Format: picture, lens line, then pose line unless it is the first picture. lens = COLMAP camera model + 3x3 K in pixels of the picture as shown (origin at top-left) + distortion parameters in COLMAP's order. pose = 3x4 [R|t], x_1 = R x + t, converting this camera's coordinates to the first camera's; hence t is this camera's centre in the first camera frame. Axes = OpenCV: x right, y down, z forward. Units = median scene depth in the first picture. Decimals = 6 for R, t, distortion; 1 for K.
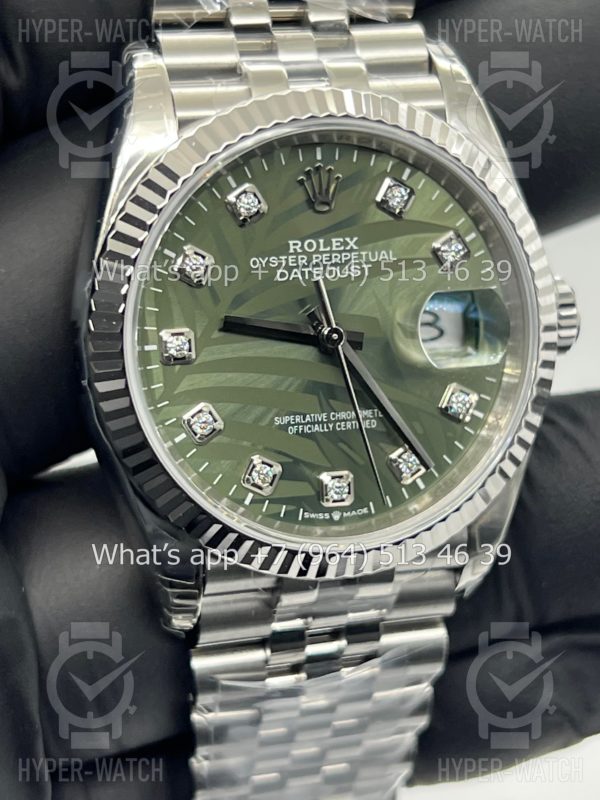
lens RADIAL K [[1850.4, 0, 298.0], [0, 1850.4, 395.0], [0, 0, 1]] dist [0.237470, 0.000000]
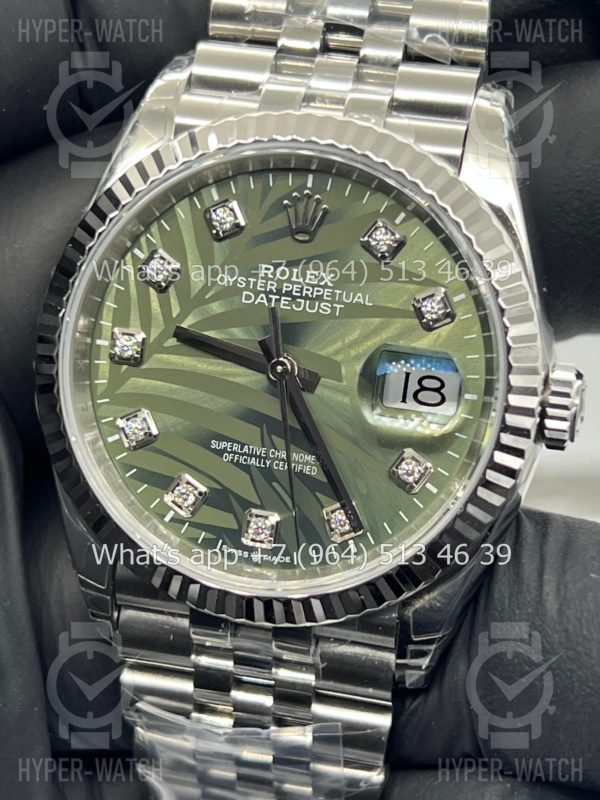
lens RADIAL K [[1850.4, 0, 304.9], [0, 1850.4, 399.6], [0, 0, 1]] dist [0.237470, 0.000000]
pose [[0.878104, 0.193804, -0.437463, 0.445541], [-0.222563, 0.974805, -0.014887, -0.004854], [0.423556, 0.110435, 0.899113, 0.146867]]
